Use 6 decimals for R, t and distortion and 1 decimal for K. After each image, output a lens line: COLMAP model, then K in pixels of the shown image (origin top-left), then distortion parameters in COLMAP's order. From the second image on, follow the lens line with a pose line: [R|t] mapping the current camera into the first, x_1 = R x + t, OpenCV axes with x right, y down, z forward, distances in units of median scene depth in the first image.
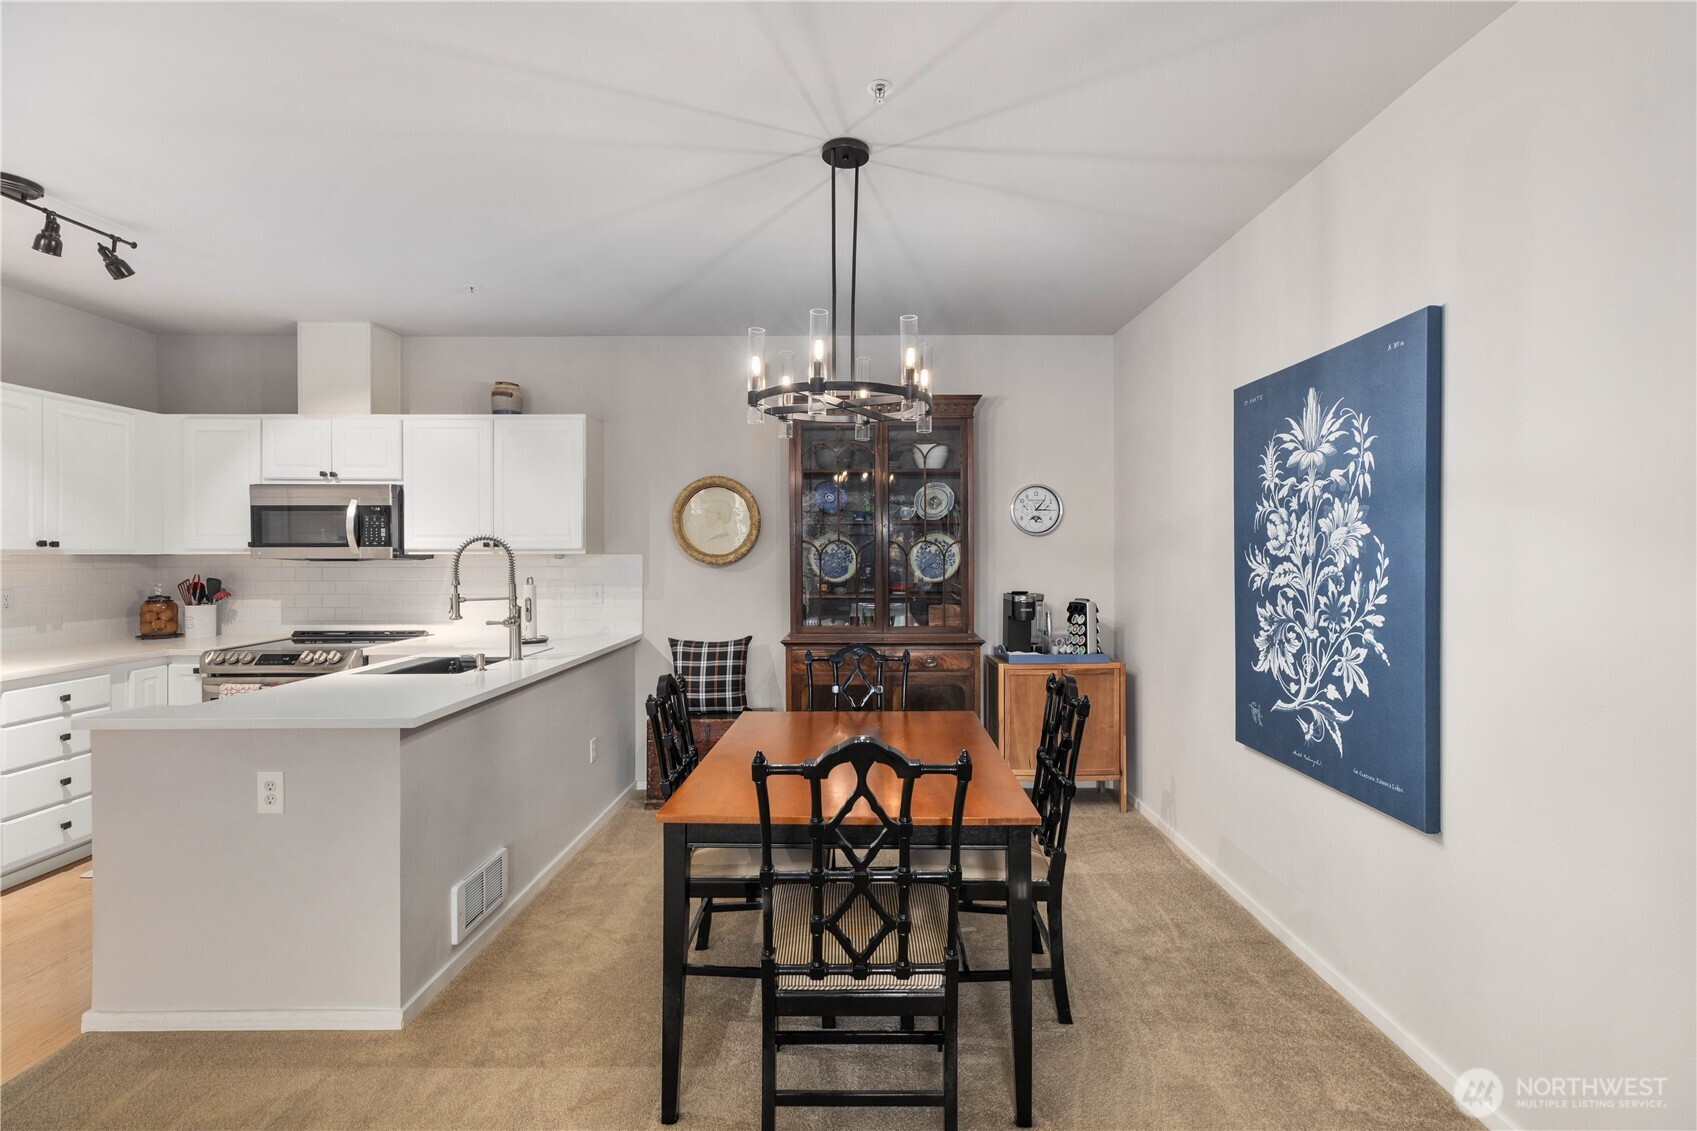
lens RADIAL K [[756.2, 0, 858.5], [0, 756.2, 556.2], [0, 0, 1]] dist [0.000858, 0.001230]
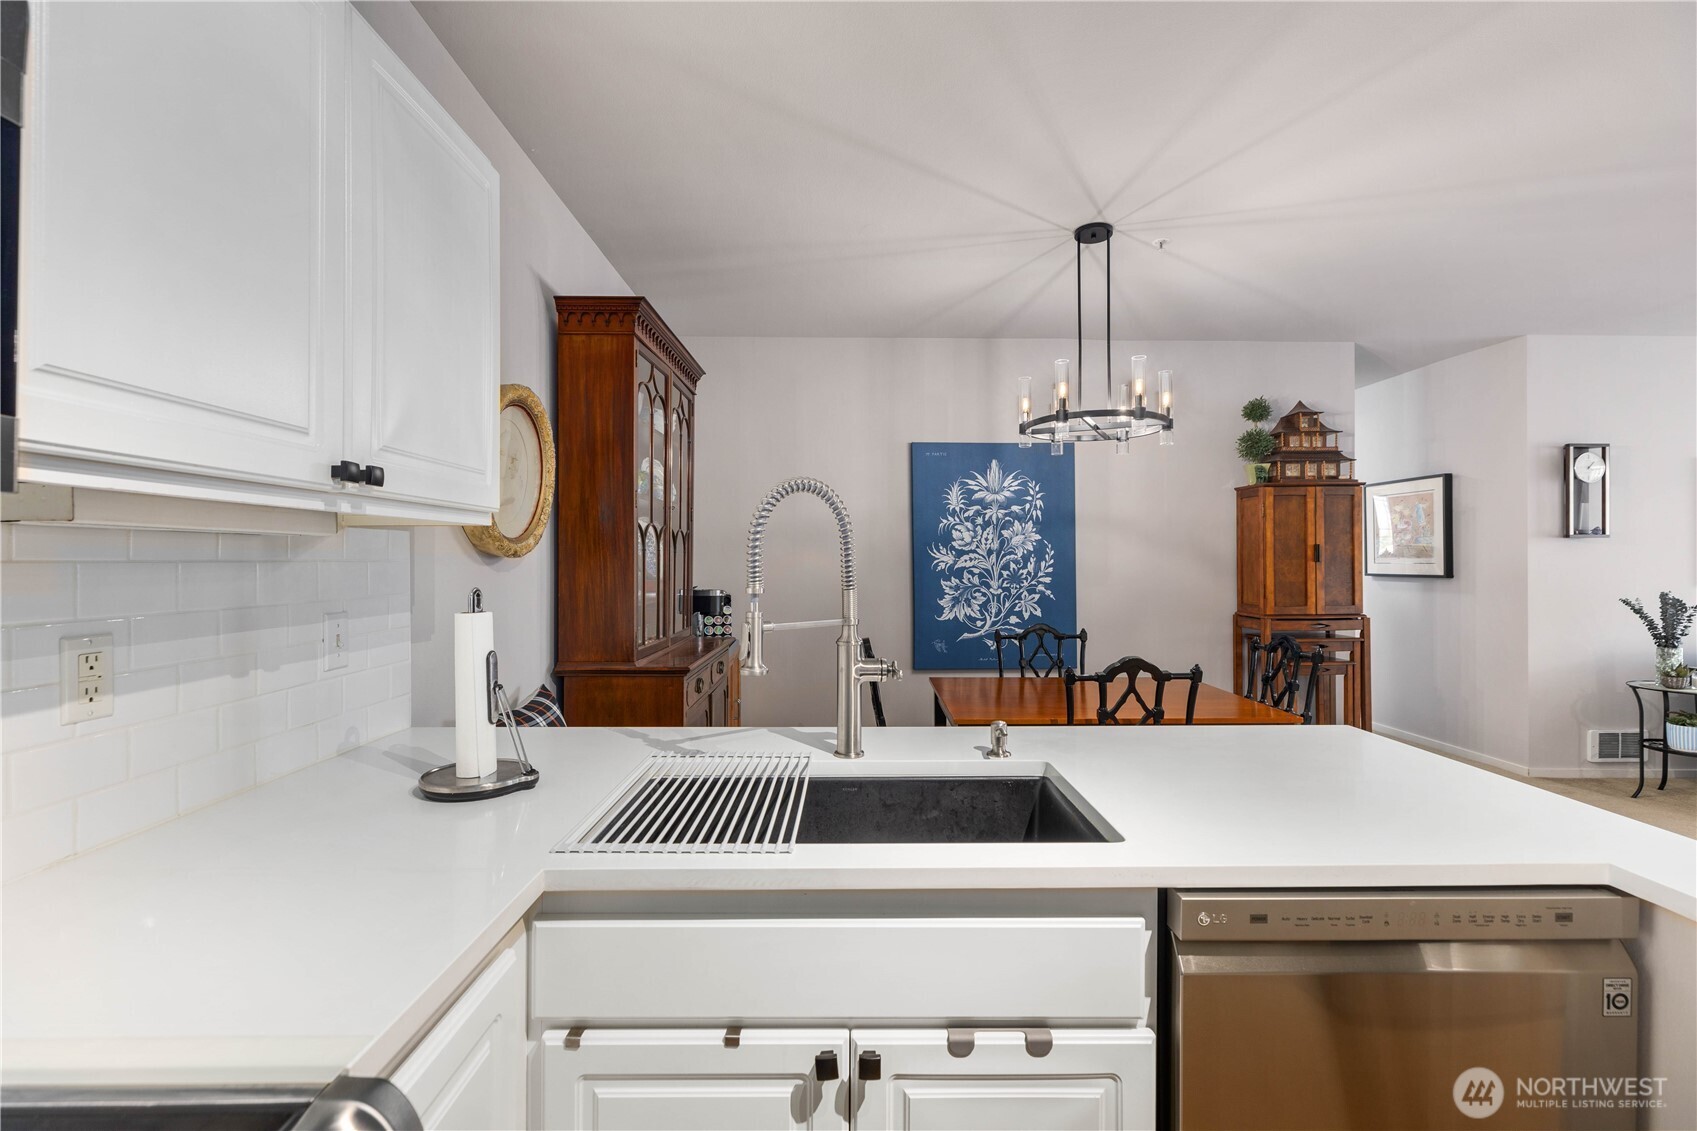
lens RADIAL K [[756.2, 0, 858.2], [0, 756.2, 560.9], [0, 0, 1]] dist [0.000858, 0.001230]
pose [[-0.020278, -0.000438, 0.999794, -1.109150], [0.002509, 0.999997, 0.000489, 0.022430], [-0.999791, 0.002518, -0.020277, 1.217055]]
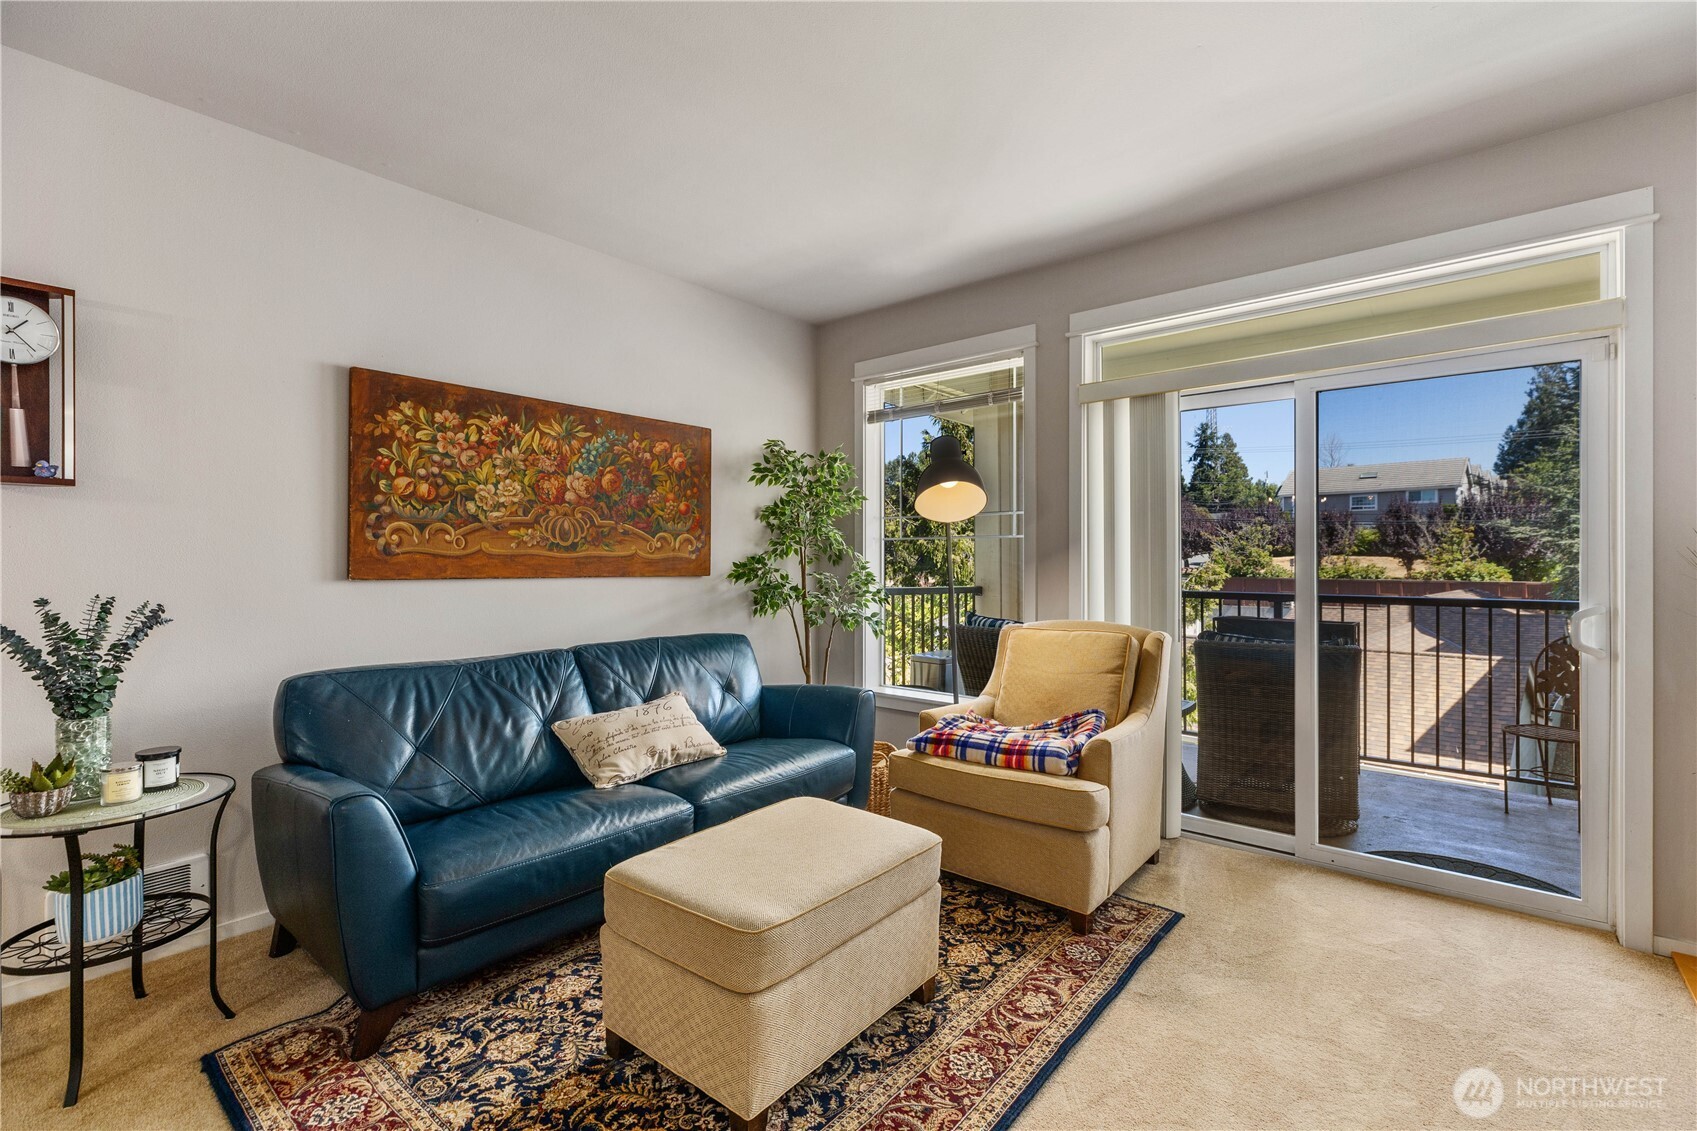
lens RADIAL K [[756.2, 0, 855.0], [0, 756.2, 556.9], [0, 0, 1]] dist [0.000858, 0.001230]
pose [[-0.769084, 0.003751, 0.639137, -0.647699], [0.005456, 0.999985, 0.000697, 0.053797], [-0.639125, 0.004023, -0.769093, -0.303707]]
